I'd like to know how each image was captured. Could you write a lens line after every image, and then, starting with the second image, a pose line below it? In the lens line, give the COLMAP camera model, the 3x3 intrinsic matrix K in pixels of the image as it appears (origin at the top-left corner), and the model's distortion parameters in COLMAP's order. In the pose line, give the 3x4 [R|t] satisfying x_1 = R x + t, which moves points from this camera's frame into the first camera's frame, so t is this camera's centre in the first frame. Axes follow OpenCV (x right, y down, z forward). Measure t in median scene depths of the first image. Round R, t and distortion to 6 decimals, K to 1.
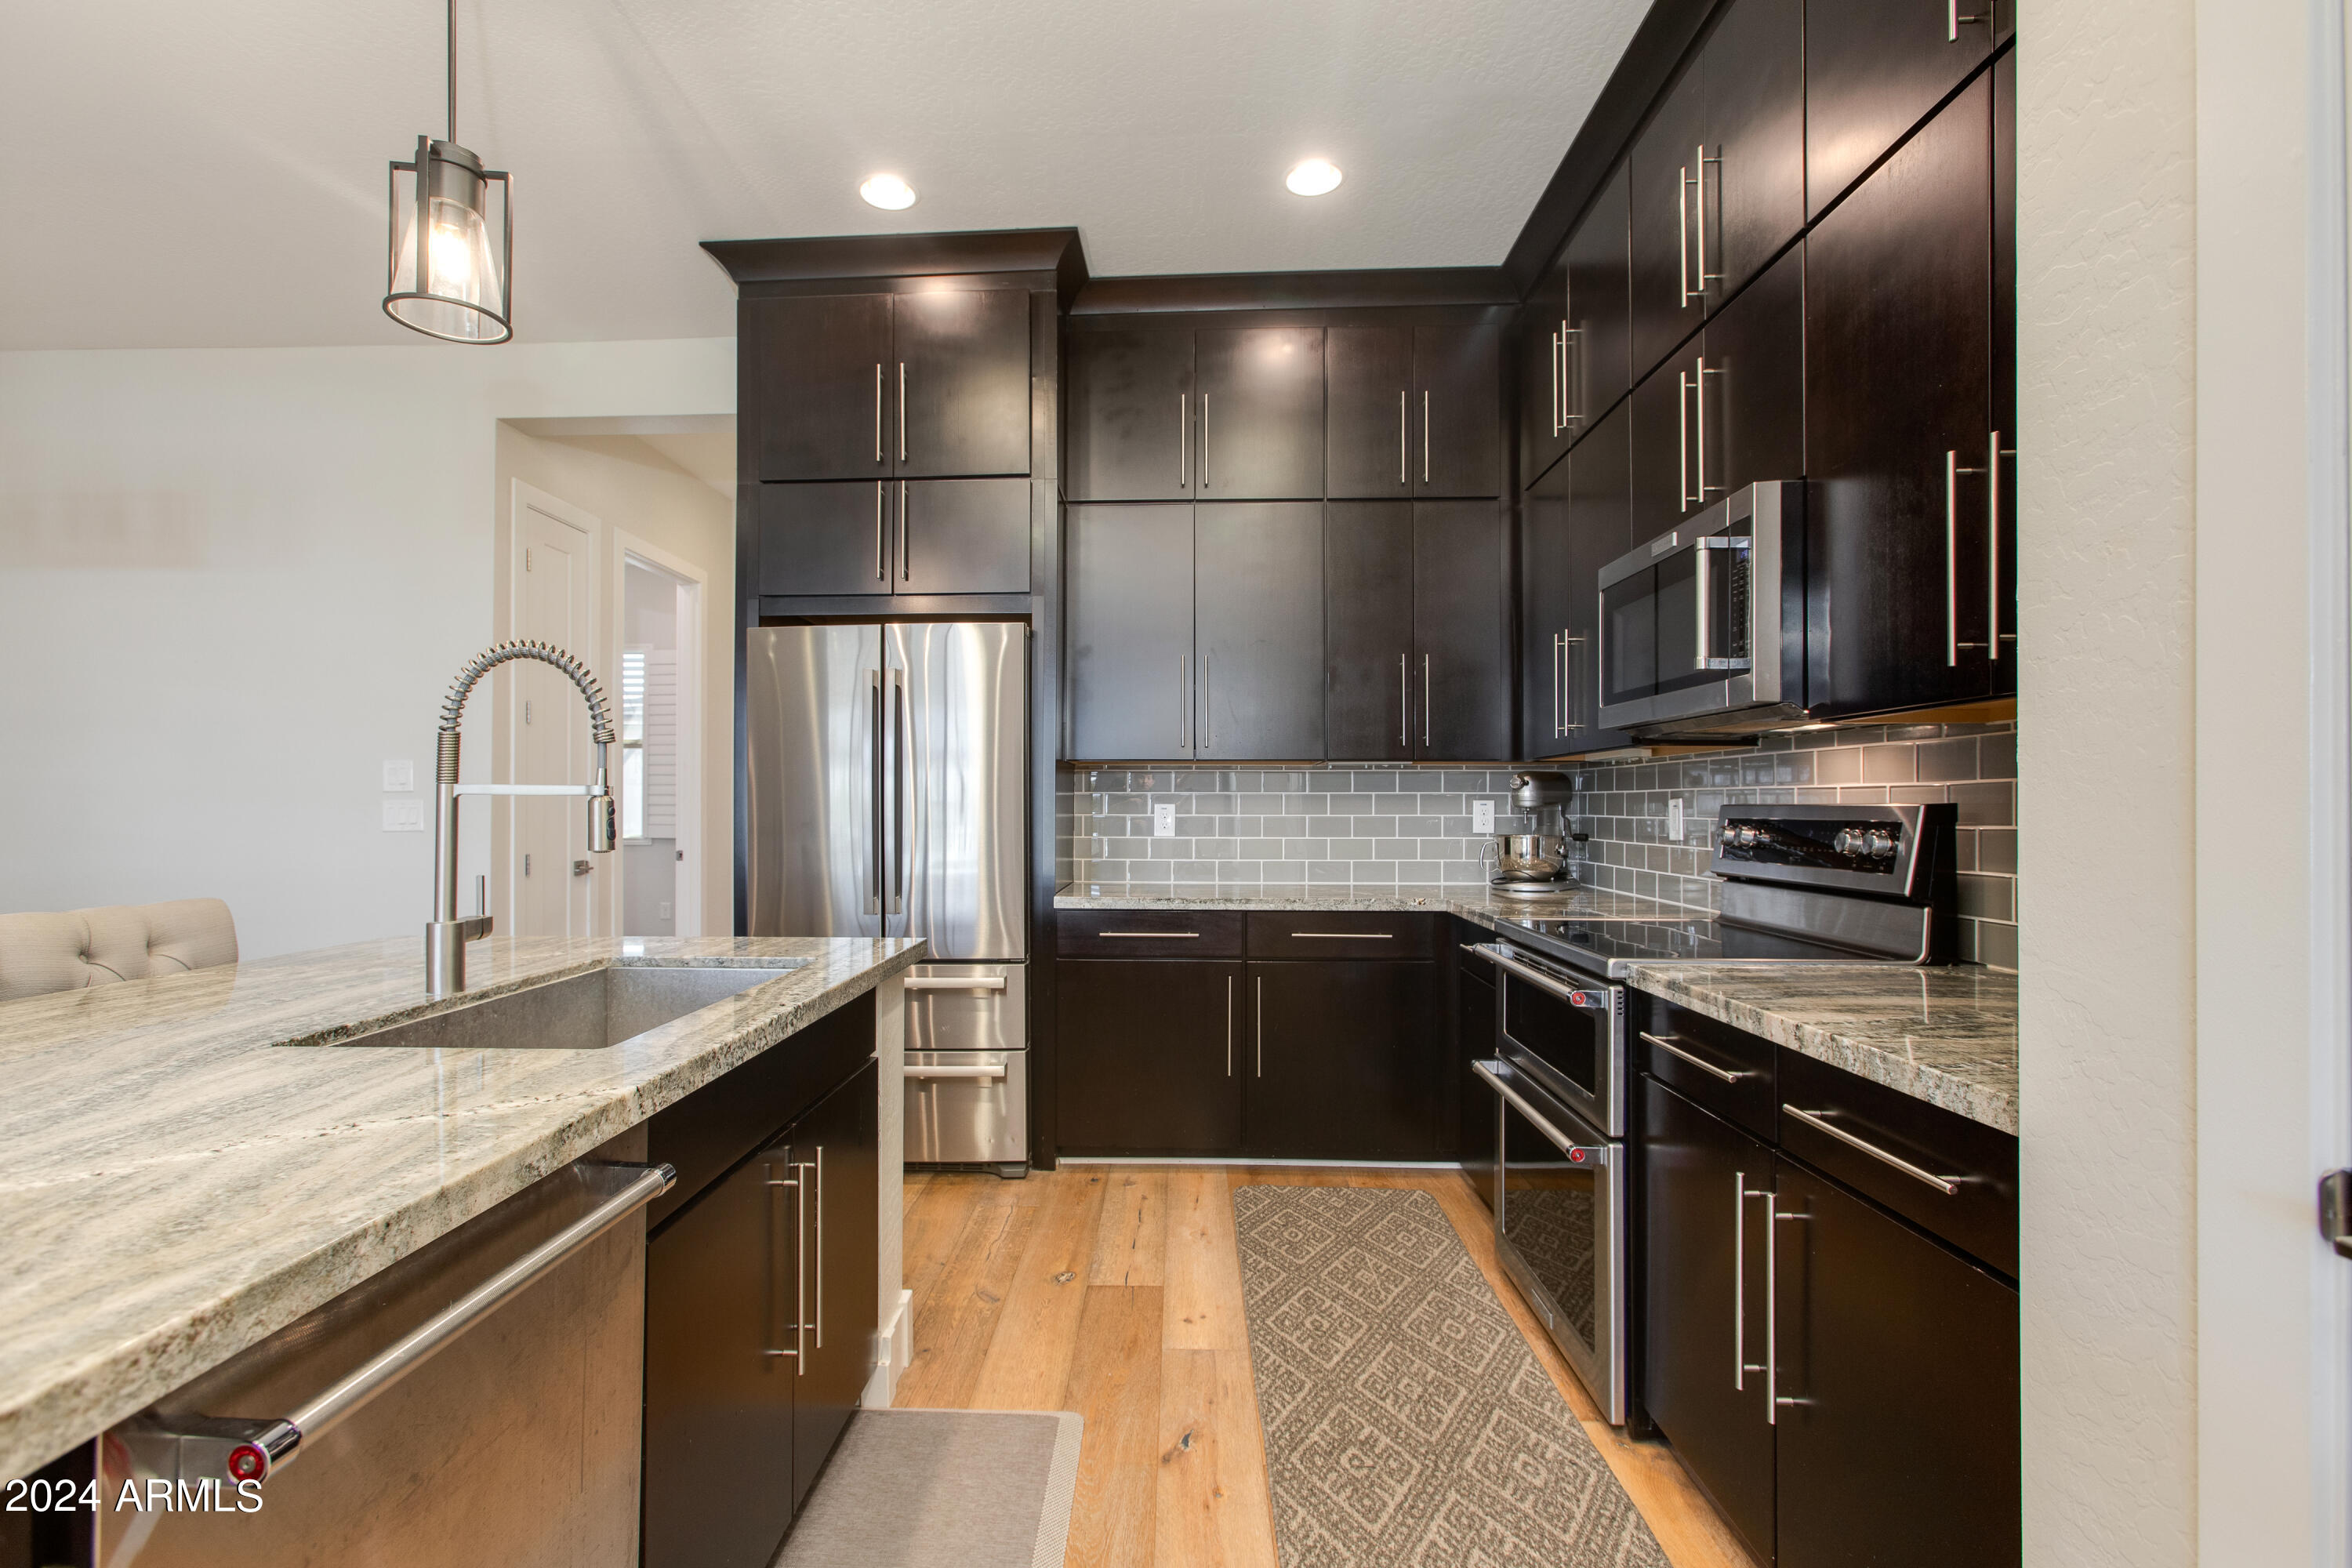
lens RADIAL K [[1061.7, 0, 1119.4], [0, 1061.7, 792.8], [0, 0, 1]] dist [-0.013077, 0.008845]
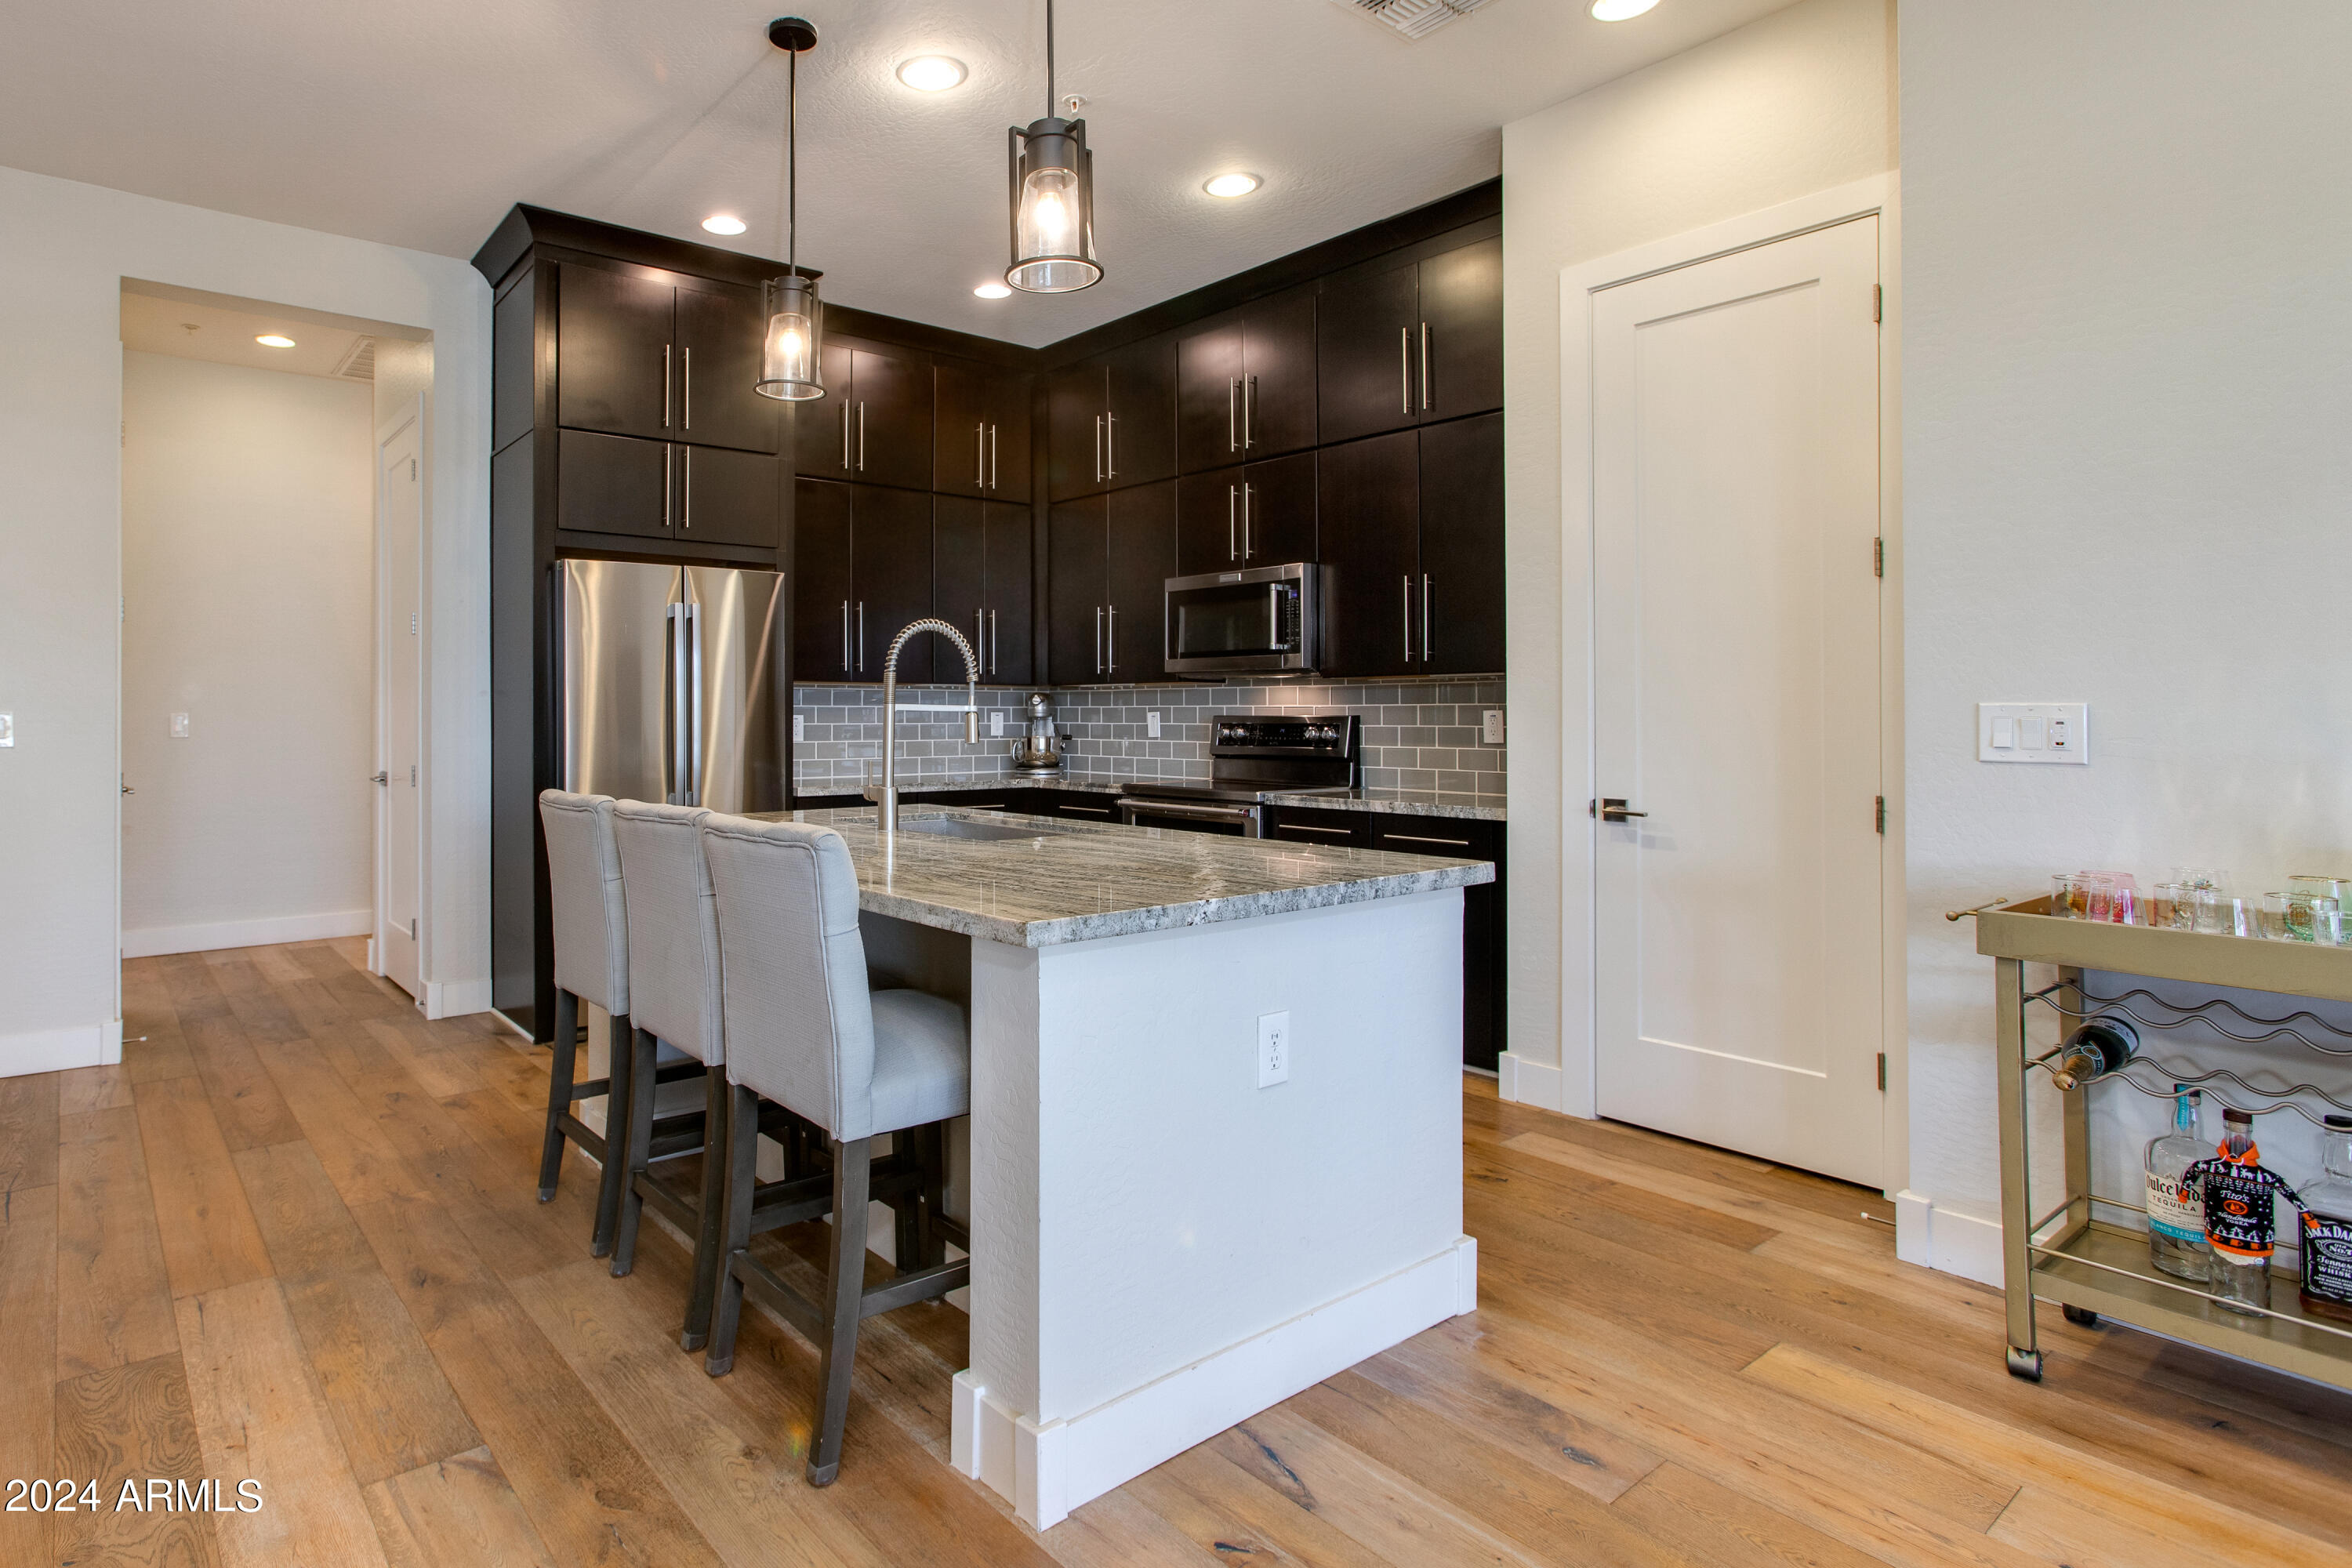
lens RADIAL K [[1231.3, 0, 939.7], [0, 1231.3, 695.4], [0, 0, 1]] dist [0.012133, 0.002691]
pose [[0.784955, 0.007668, 0.619506, -1.087542], [-0.006081, 0.999971, -0.004672, -0.010307], [-0.619523, -0.000100, 0.784978, -0.352020]]
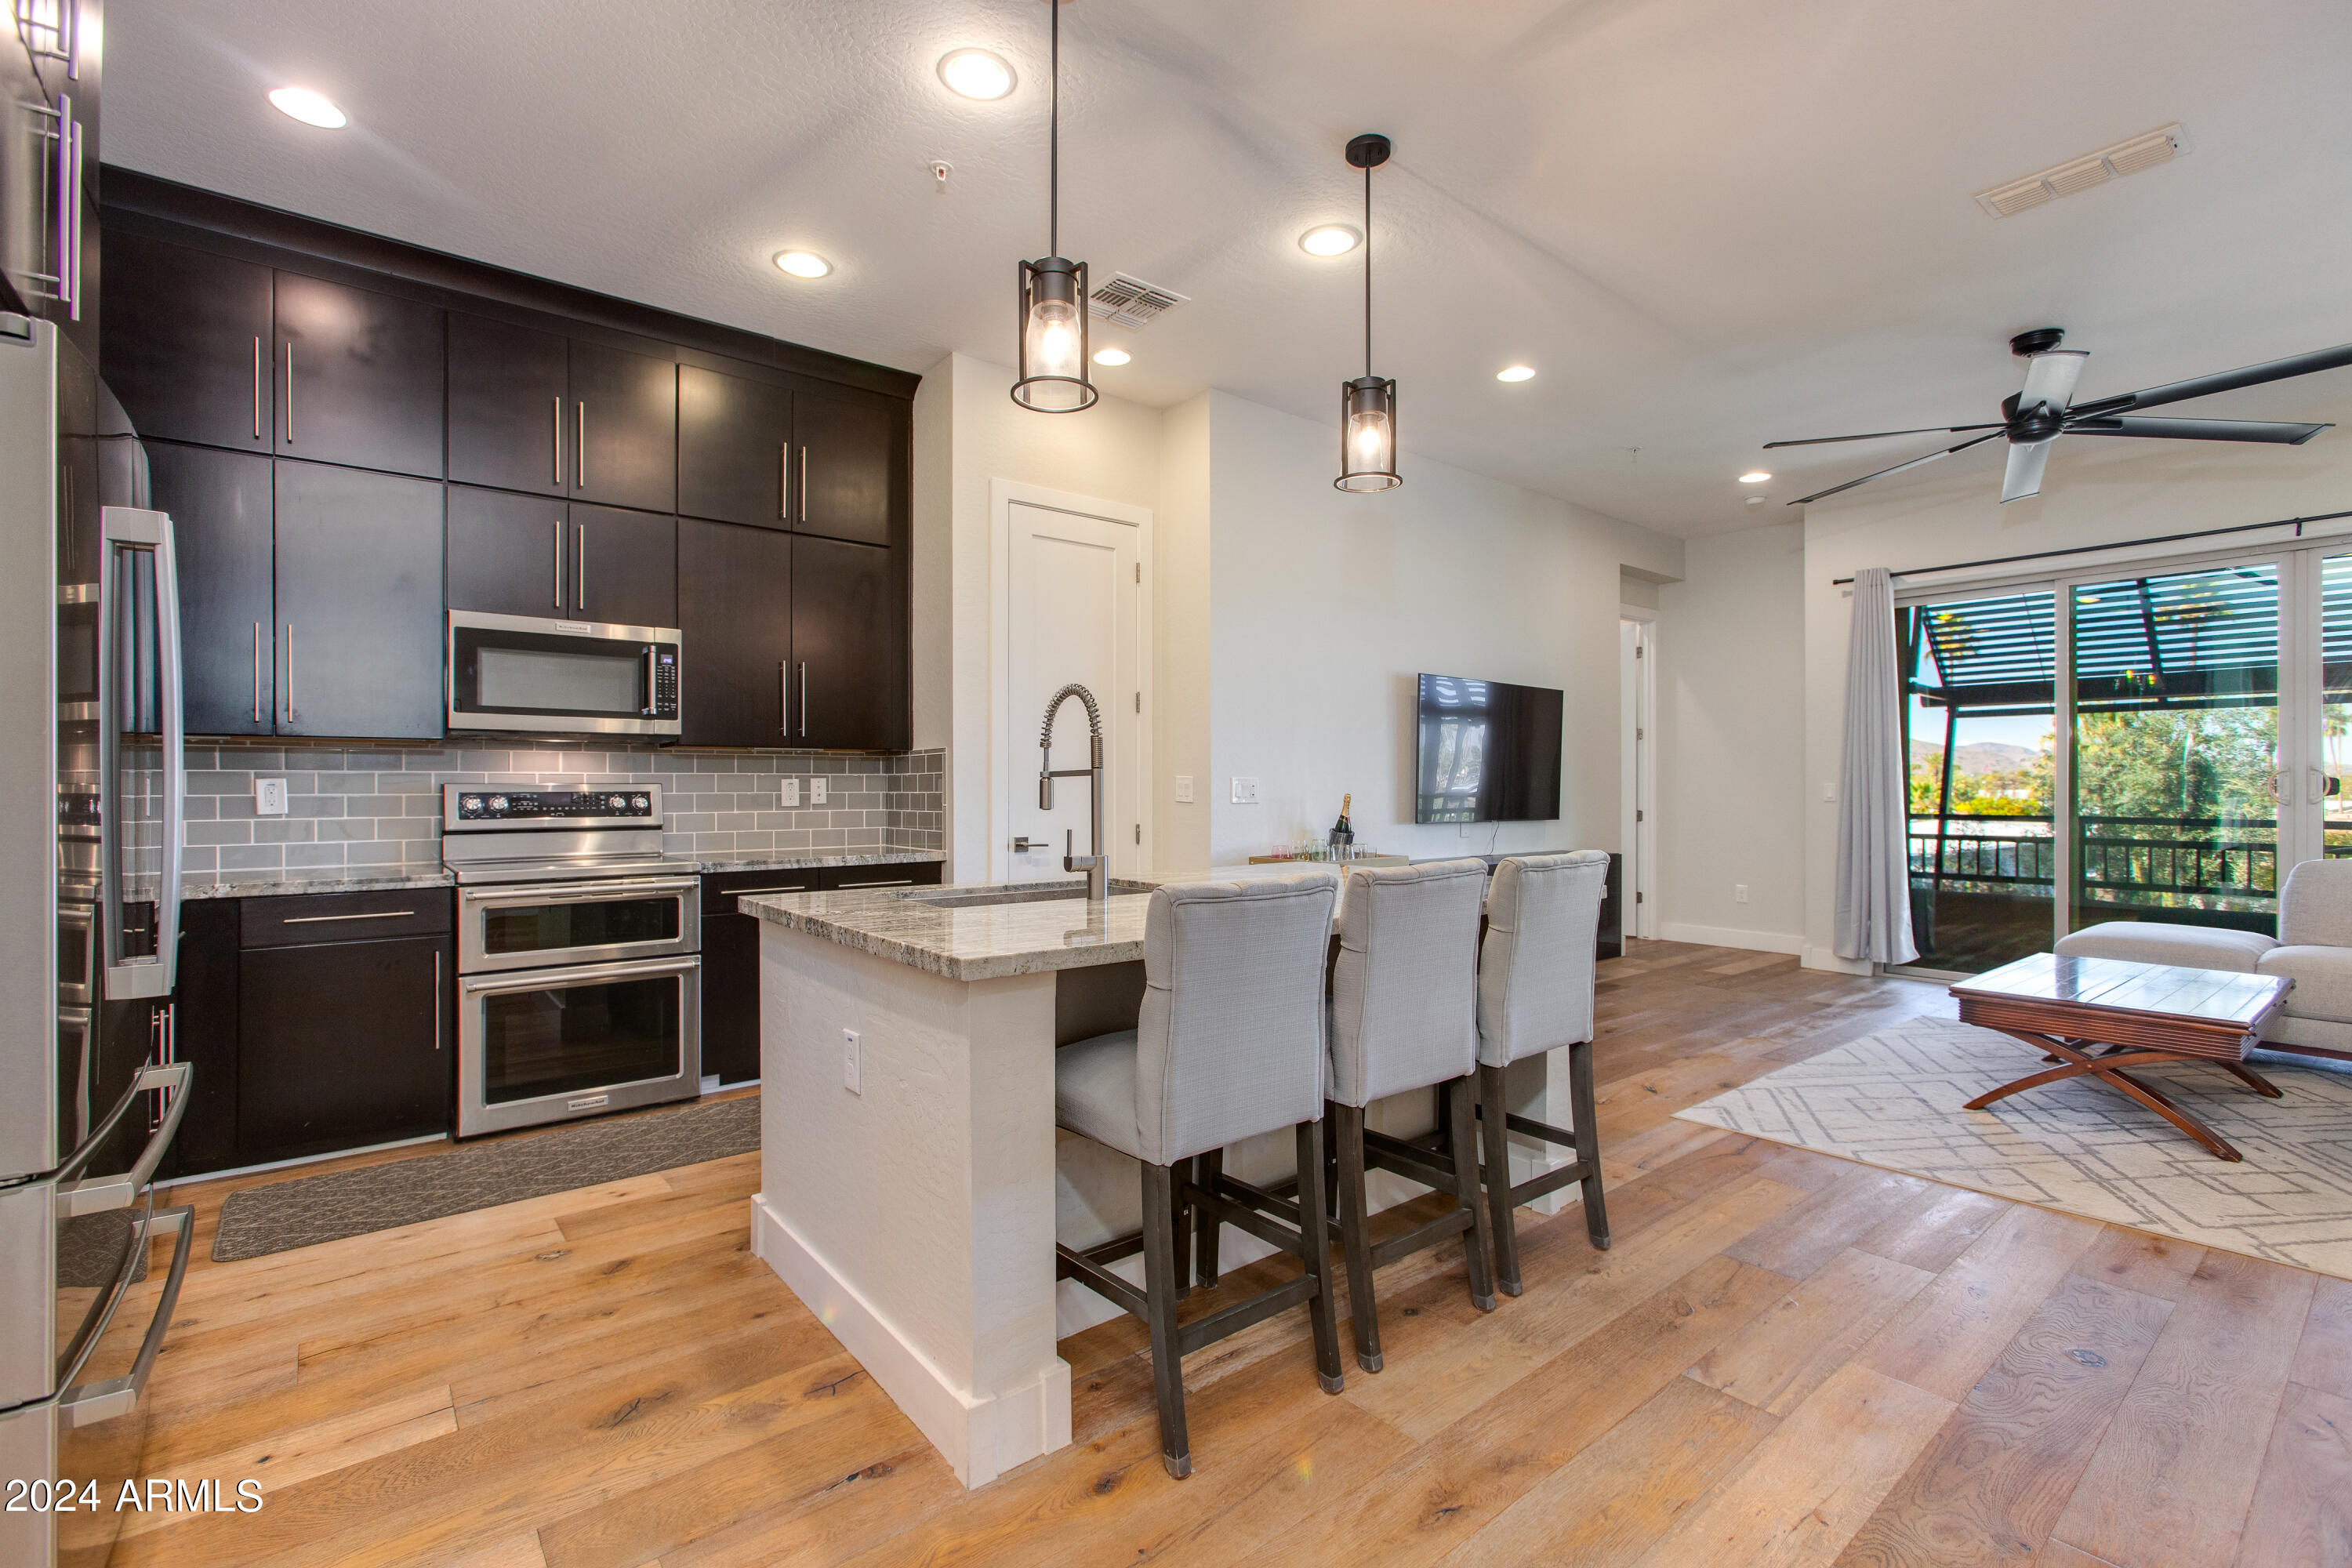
lens RADIAL K [[1061.7, 0, 1161.7], [0, 1061.7, 779.7], [0, 0, 1]] dist [-0.013077, 0.008845]
pose [[-0.662125, 0.001868, 0.749391, -1.166473], [-0.010490, 0.999876, -0.011761, 0.012774], [-0.749320, -0.015648, -0.662023, 1.218941]]
